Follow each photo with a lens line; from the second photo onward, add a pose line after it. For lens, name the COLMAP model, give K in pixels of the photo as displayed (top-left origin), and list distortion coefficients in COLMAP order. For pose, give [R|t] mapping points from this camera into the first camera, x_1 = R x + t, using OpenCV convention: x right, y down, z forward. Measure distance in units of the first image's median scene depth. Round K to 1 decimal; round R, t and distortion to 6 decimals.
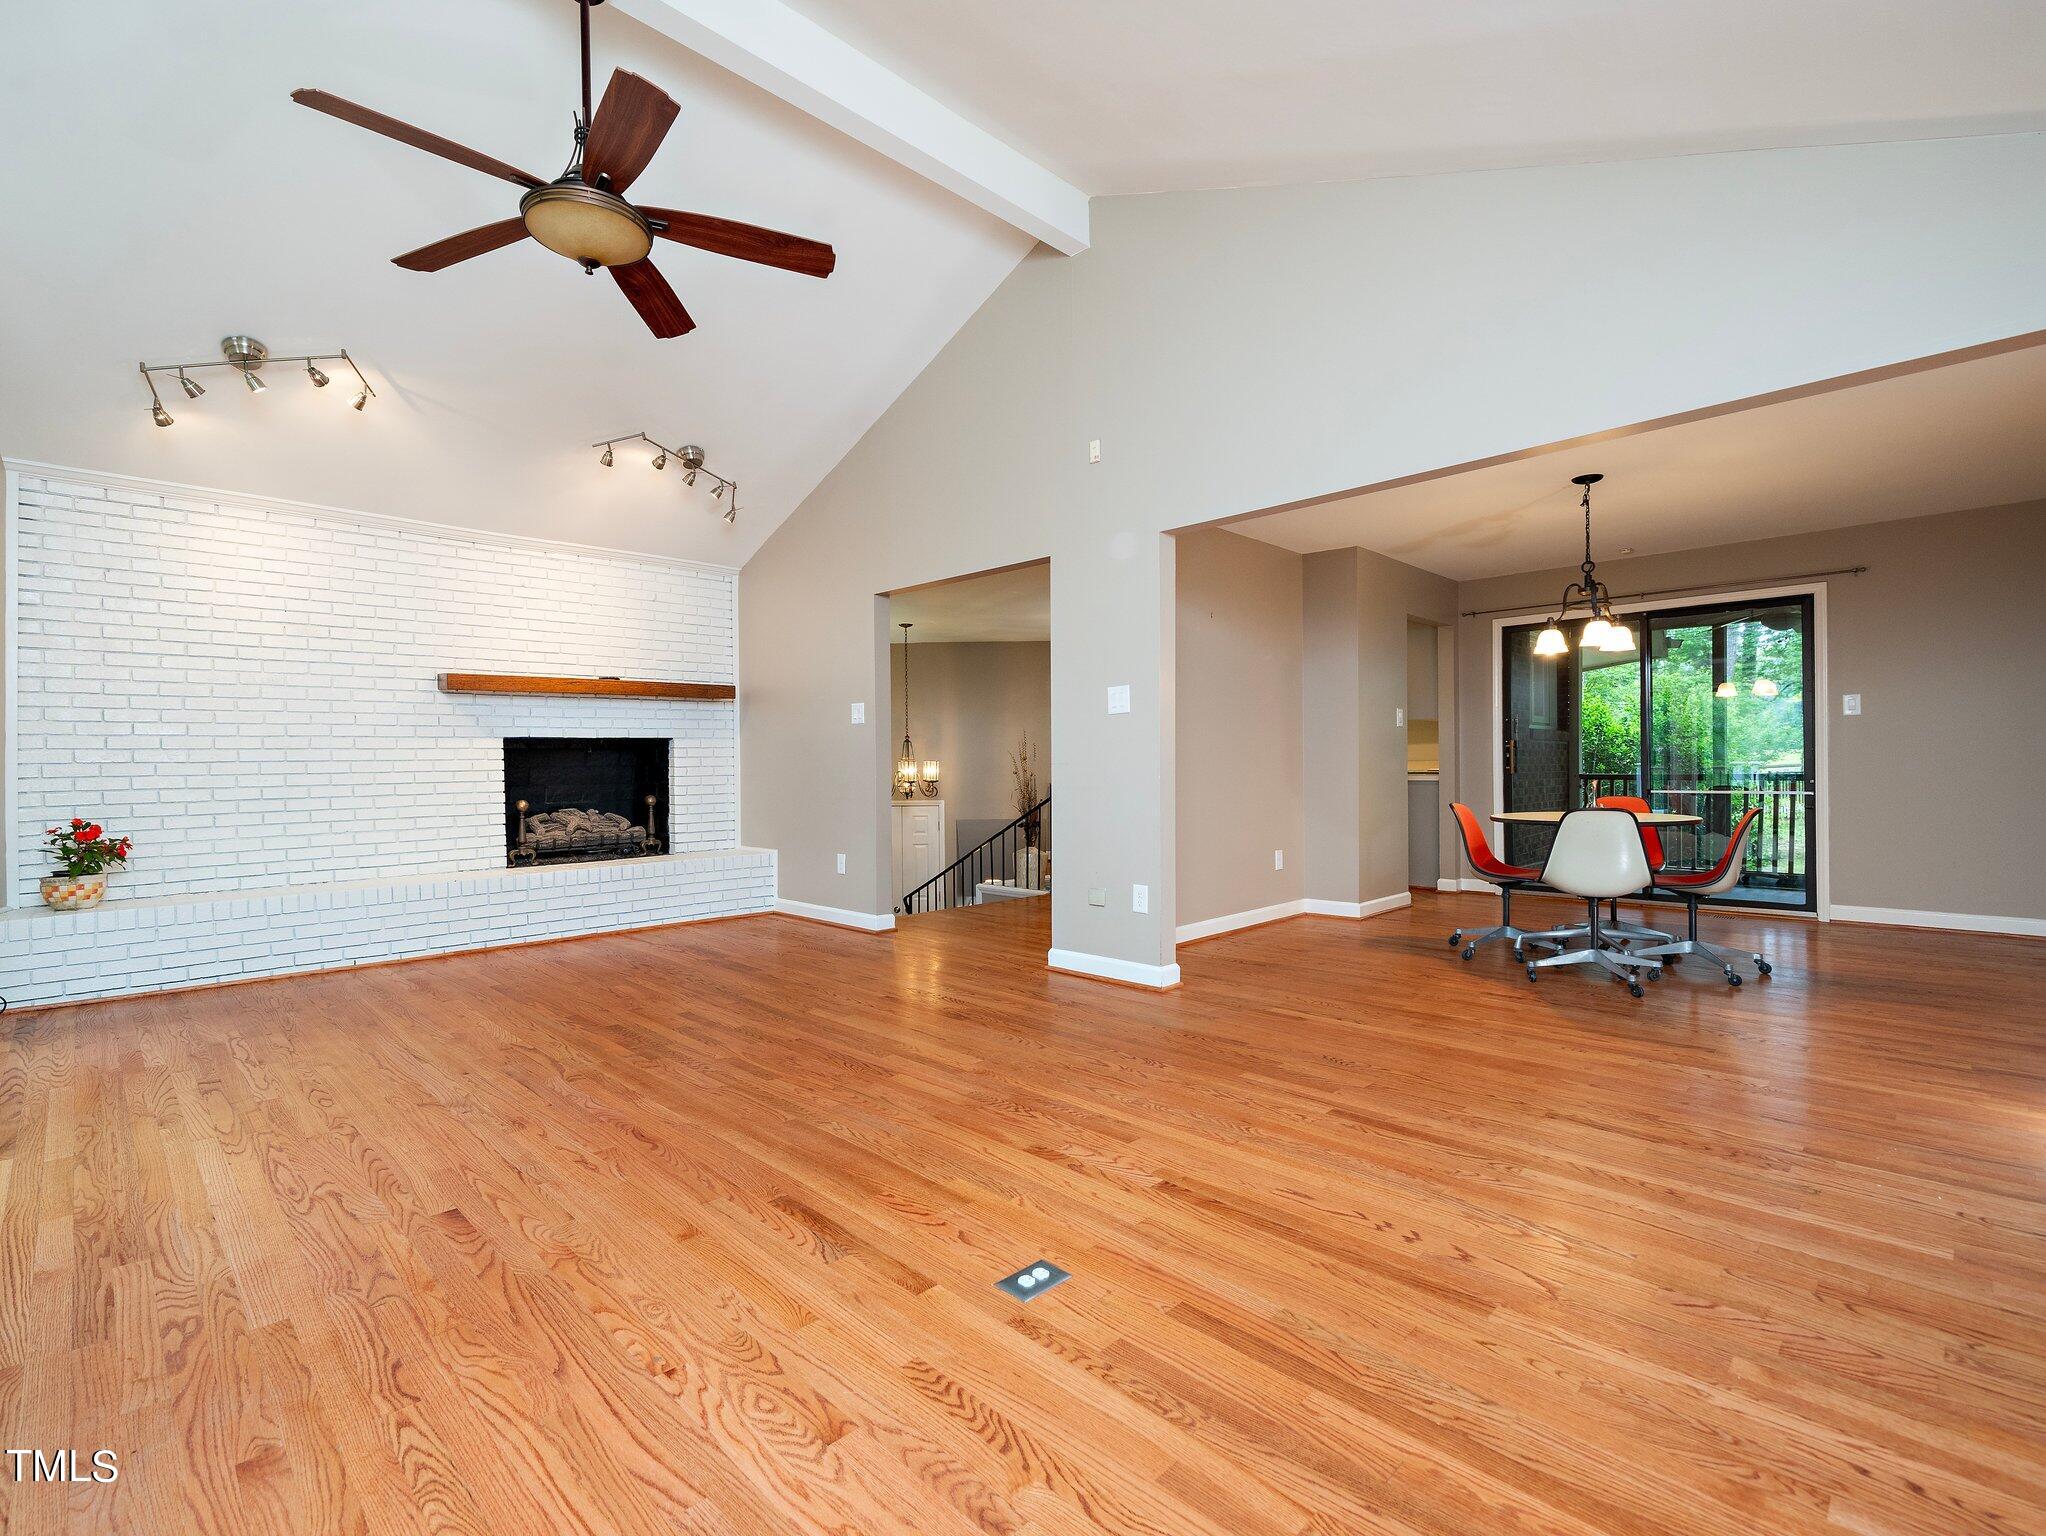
lens RADIAL K [[949.6, 0, 1023.0], [0, 949.6, 768.0], [0, 0, 1]] dist [0.000701, 0.000108]
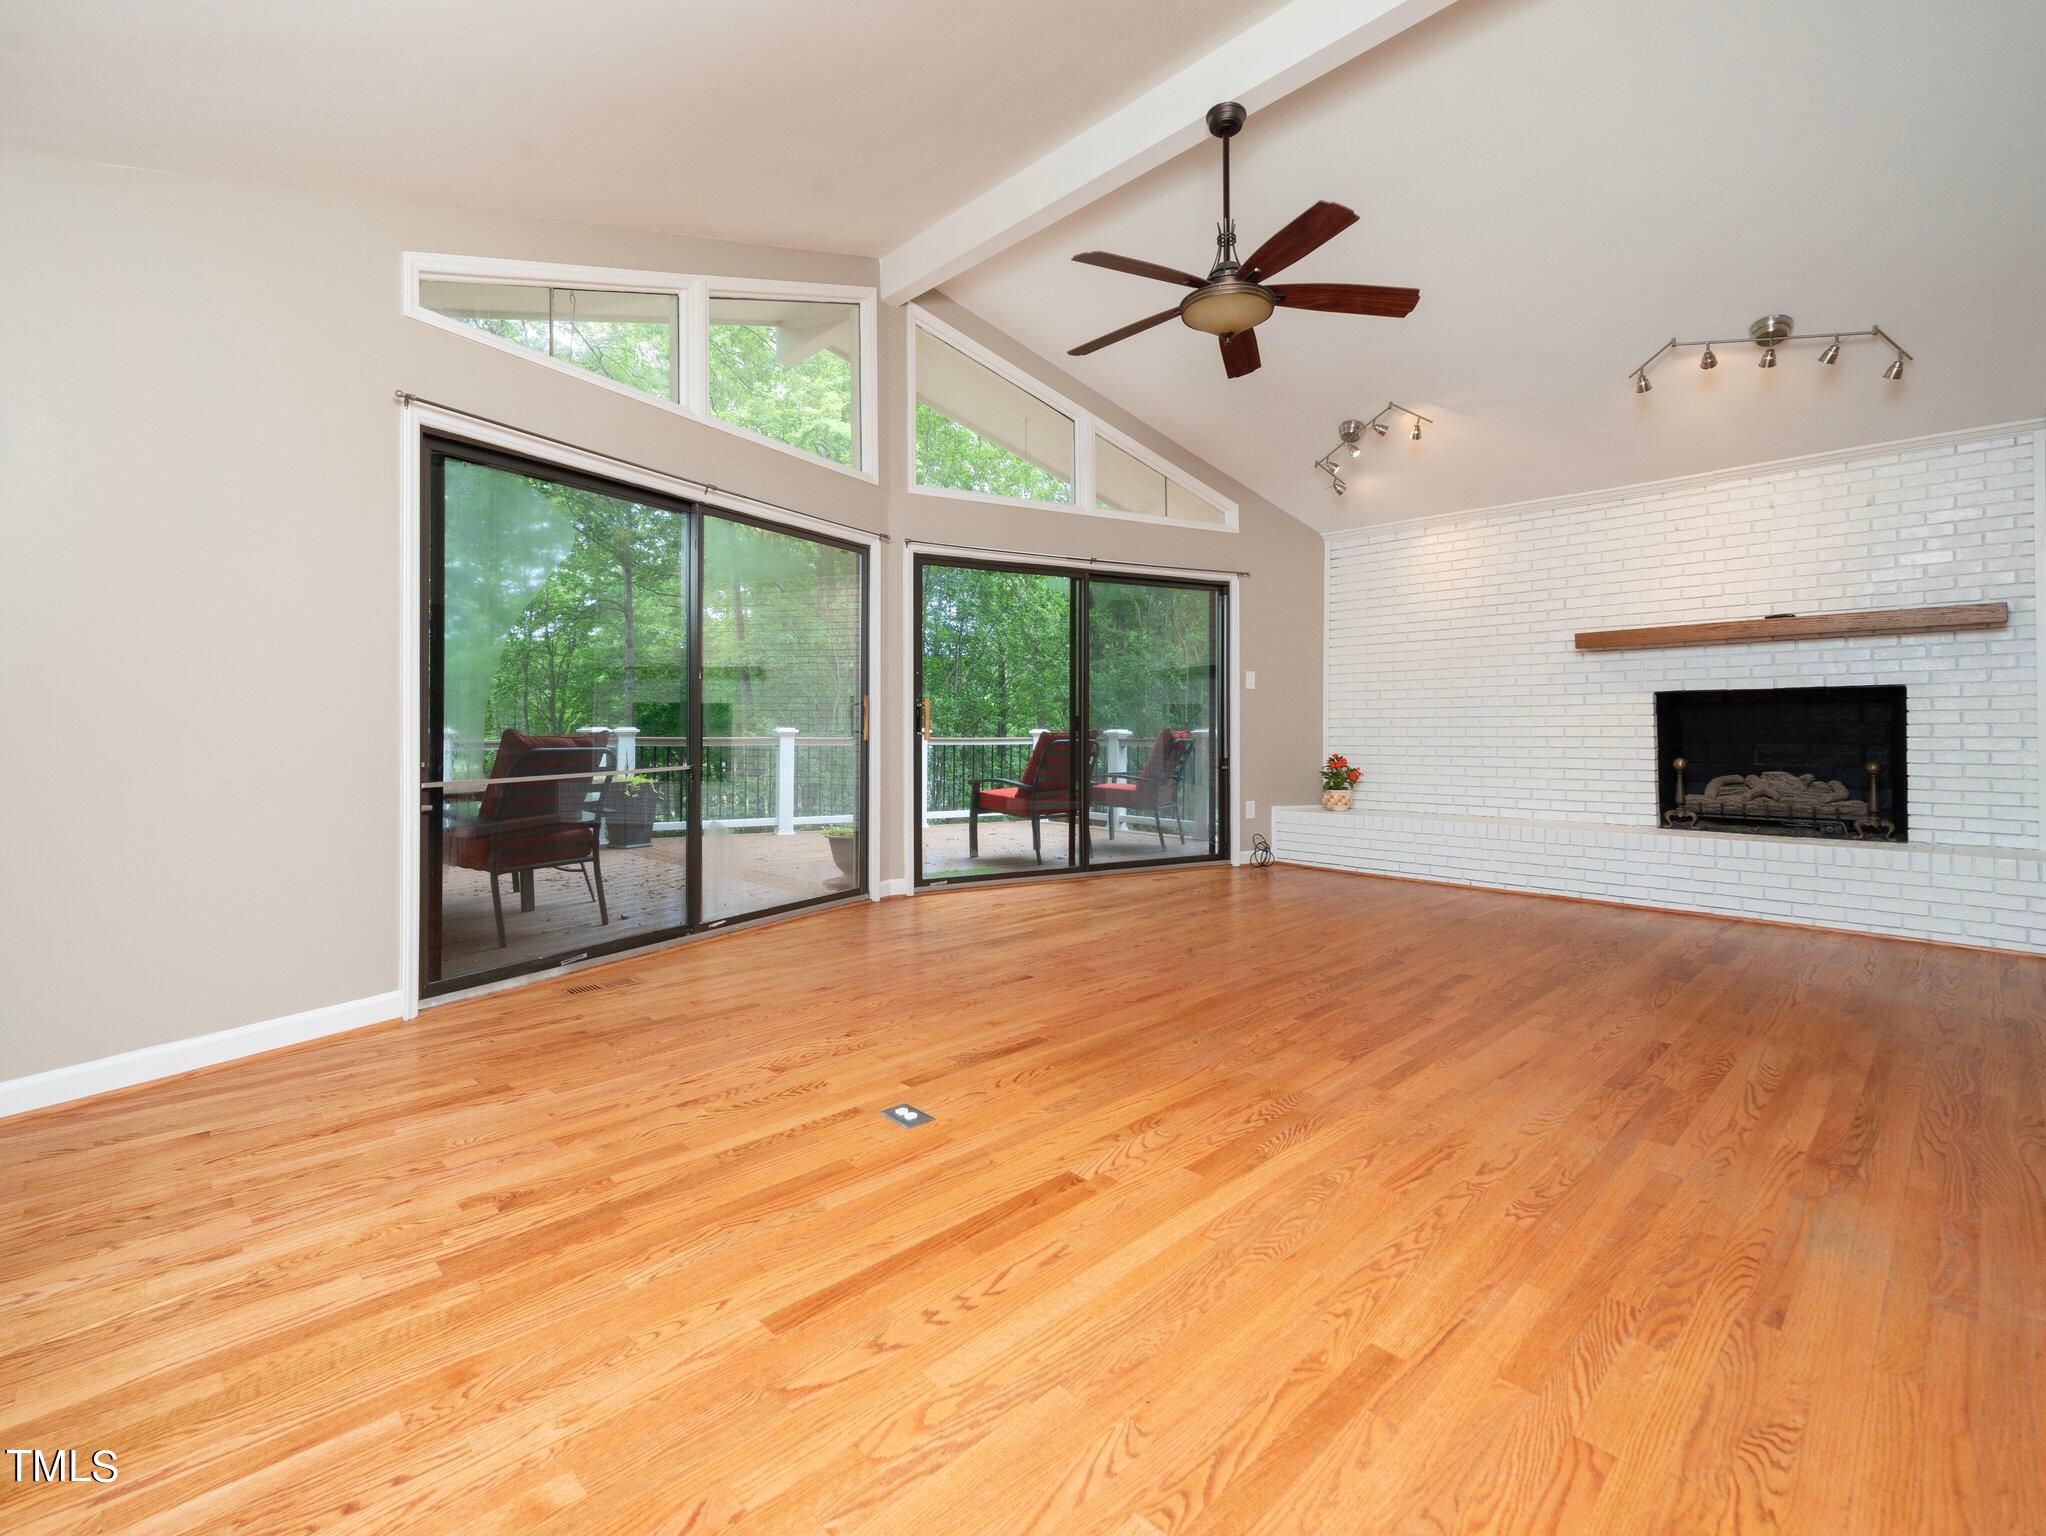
lens RADIAL K [[923.2, 0, 1014.3], [0, 923.2, 714.5], [0, 0, 1]] dist [-0.000930, 0.000224]
pose [[-0.021656, -0.002425, -0.999763, 0.450705], [-0.003467, 0.999991, -0.002351, -0.005271], [0.999759, 0.003415, -0.021664, 0.410651]]
